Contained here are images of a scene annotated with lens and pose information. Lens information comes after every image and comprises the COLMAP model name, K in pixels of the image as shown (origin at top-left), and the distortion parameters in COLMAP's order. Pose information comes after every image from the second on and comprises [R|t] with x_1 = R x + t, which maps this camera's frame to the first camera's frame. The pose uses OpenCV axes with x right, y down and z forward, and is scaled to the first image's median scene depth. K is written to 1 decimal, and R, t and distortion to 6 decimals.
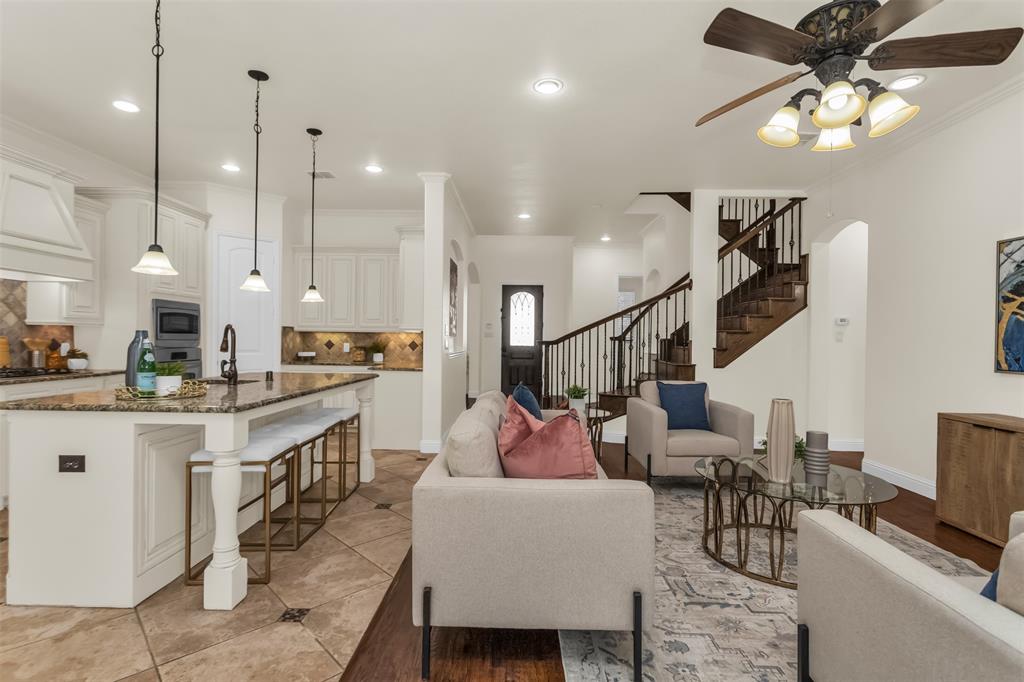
lens RADIAL K [[489.0, 0, 509.4], [0, 489.0, 342.2], [0, 0, 1]] dist [-0.000977, 0.001580]
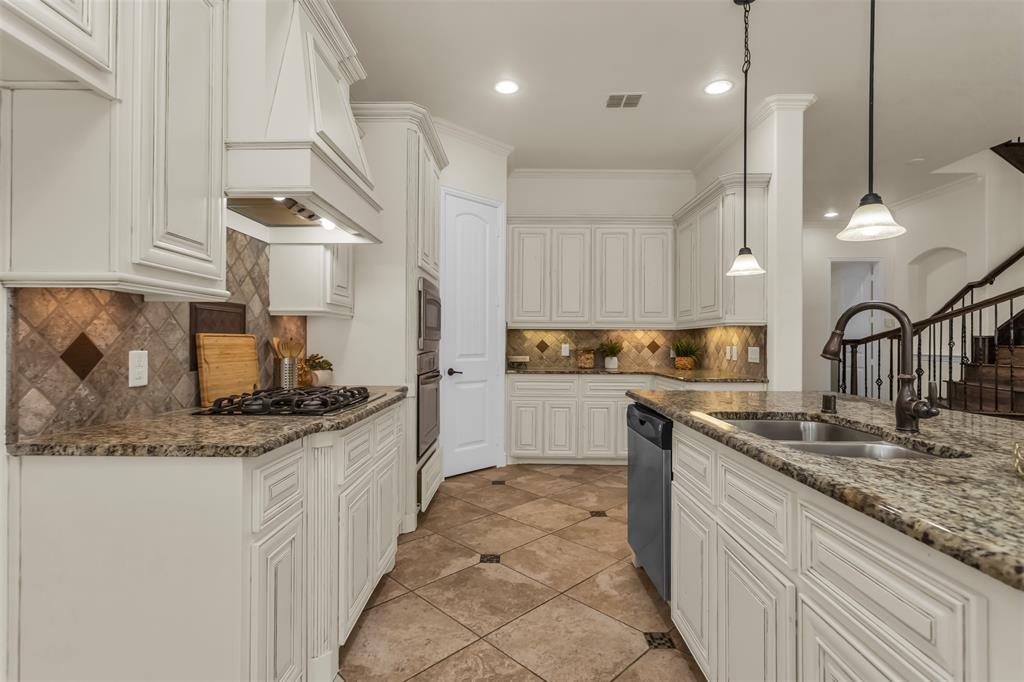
lens RADIAL K [[489.0, 0, 507.9], [0, 489.0, 338.6], [0, 0, 1]] dist [-0.000977, 0.001580]
pose [[0.999965, -0.005626, 0.006114, -0.633652], [0.005695, 0.999920, -0.011260, 0.001641], [-0.006050, 0.011294, 0.999918, 0.356778]]
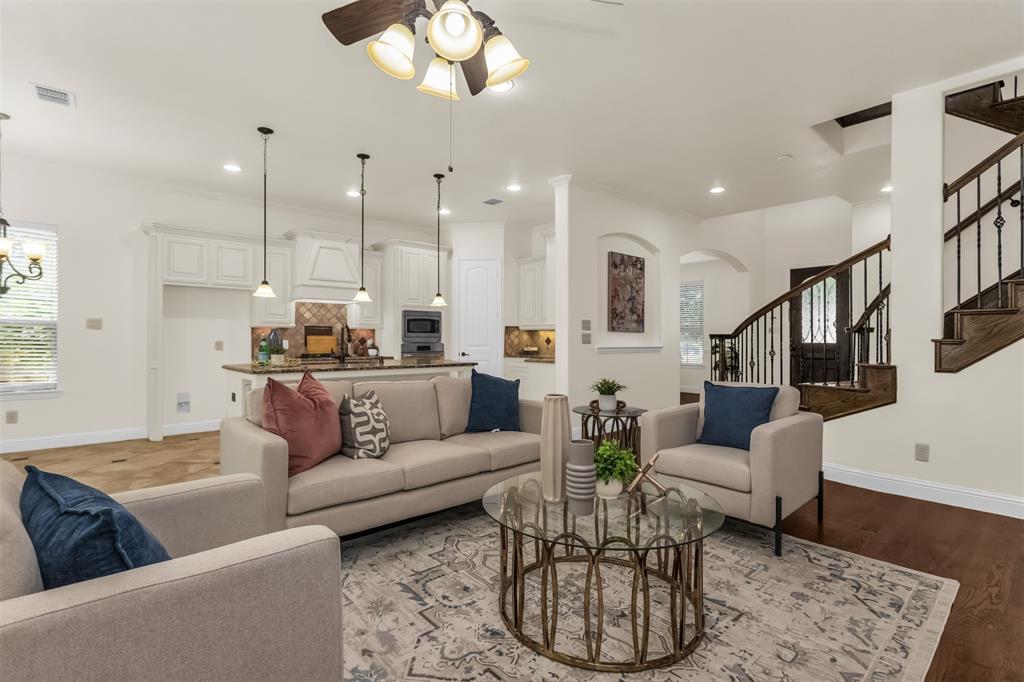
lens RADIAL K [[489.0, 0, 509.4], [0, 489.0, 337.2], [0, 0, 1]] dist [-0.000977, 0.001580]
pose [[0.673819, -0.013638, -0.738771, 0.620619], [0.002571, 0.999867, -0.016114, 0.020591], [0.738892, 0.008958, 0.673764, 0.234852]]
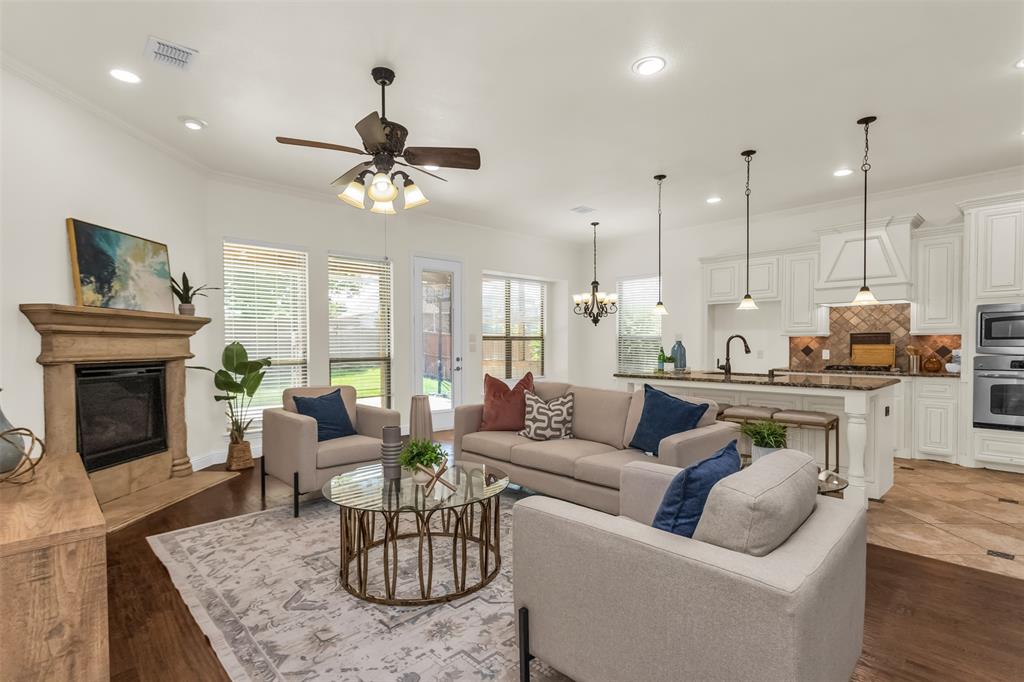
lens RADIAL K [[489.0, 0, 506.5], [0, 489.0, 356.2], [0, 0, 1]] dist [-0.000977, 0.001580]
pose [[-0.717569, 0.006962, -0.696453, 0.666670], [-0.008558, 0.999786, 0.018812, 0.004394], [0.696435, 0.019459, -0.717356, 1.077979]]
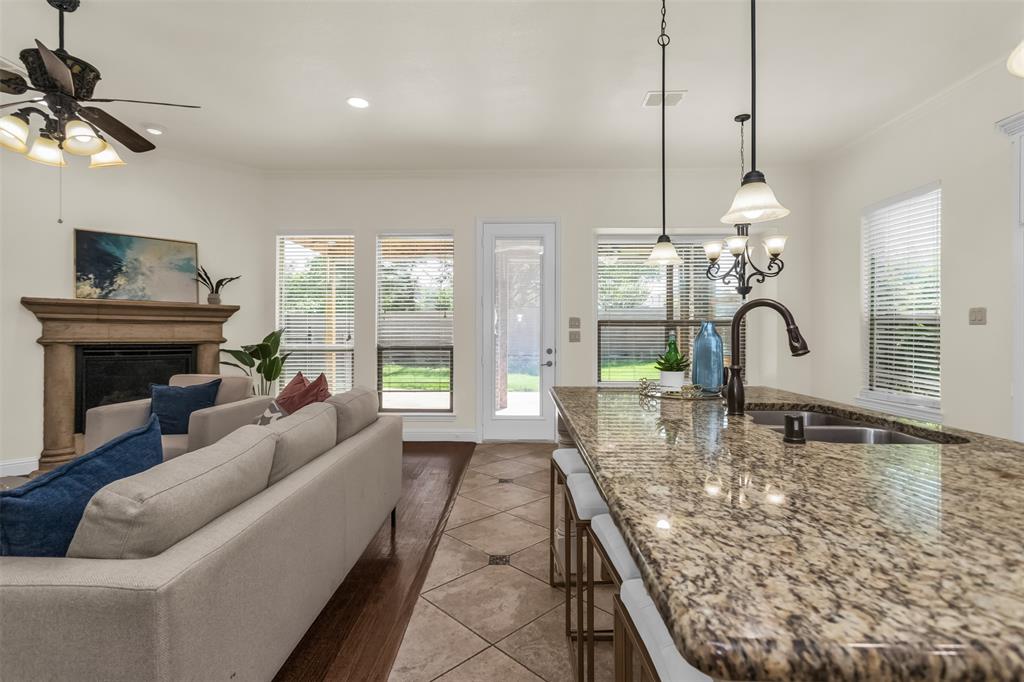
lens RADIAL K [[489.0, 0, 511.9], [0, 489.0, 331.7], [0, 0, 1]] dist [-0.000977, 0.001580]
pose [[-0.999897, -0.013929, -0.003512, -0.212091], [-0.013926, 0.999903, -0.000794, 0.000474], [0.003523, -0.000745, -0.999994, 1.023167]]
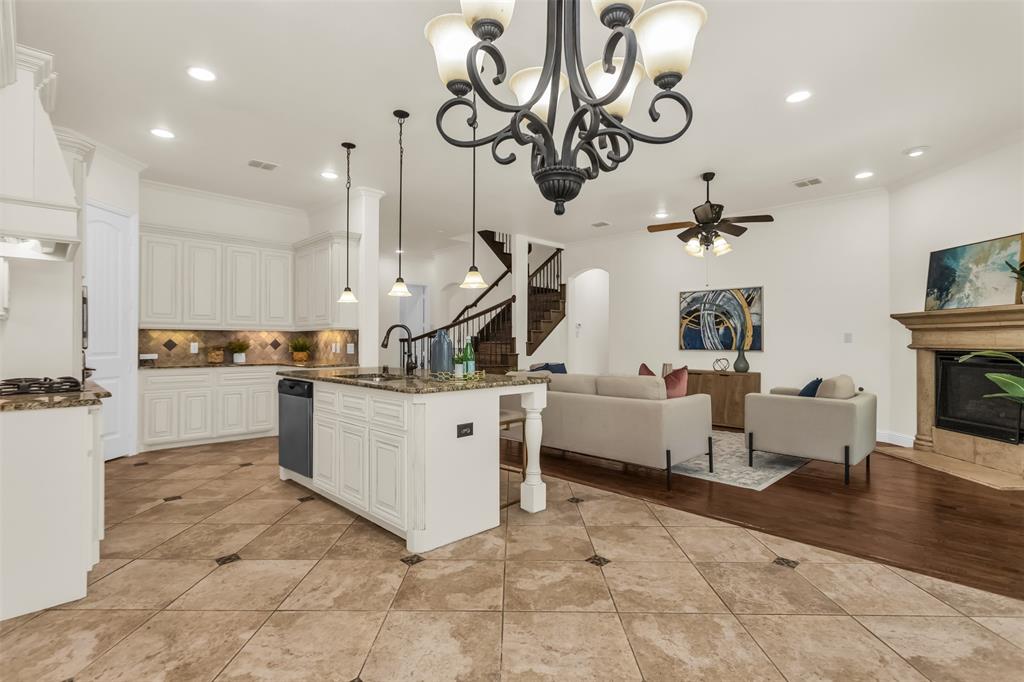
lens RADIAL K [[489.0, 0, 510.5], [0, 489.0, 340.2], [0, 0, 1]] dist [-0.000977, 0.001580]
pose [[0.699039, -0.008552, 0.715033, -0.832492], [0.010105, 0.999947, 0.002081, 0.001576], [-0.715012, 0.005771, 0.699088, -0.007506]]
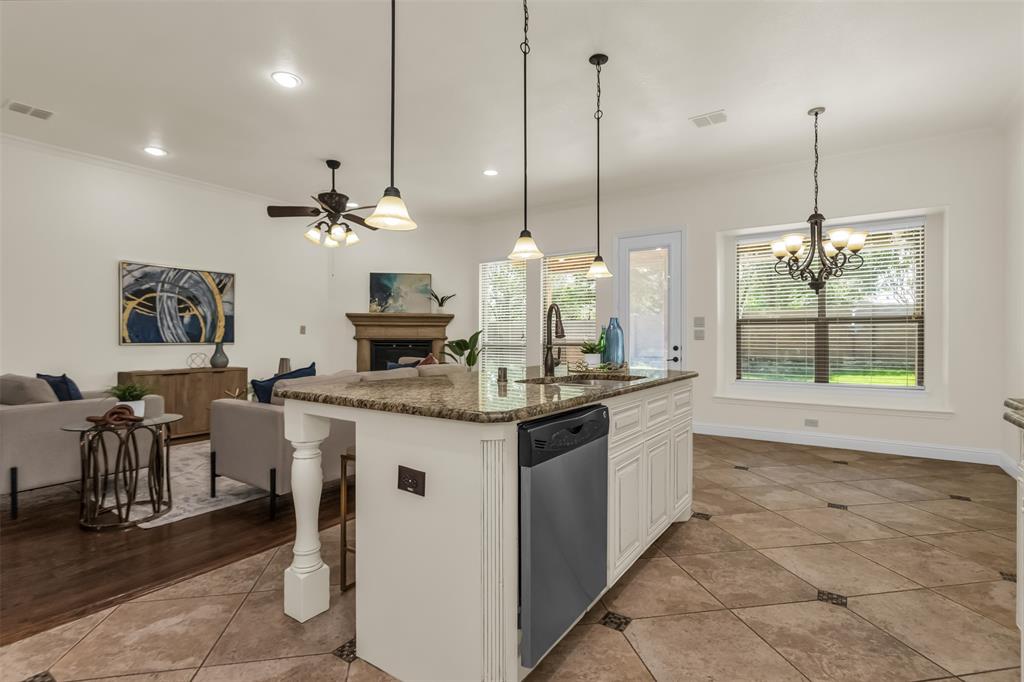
lens RADIAL K [[489.0, 0, 508.7], [0, 489.0, 339.3], [0, 0, 1]] dist [-0.000977, 0.001580]
pose [[-0.831451, -0.015730, 0.555376, -0.656873], [-0.009457, 0.999855, 0.014161, 0.007688], [-0.555518, 0.006522, -0.831479, 1.171959]]
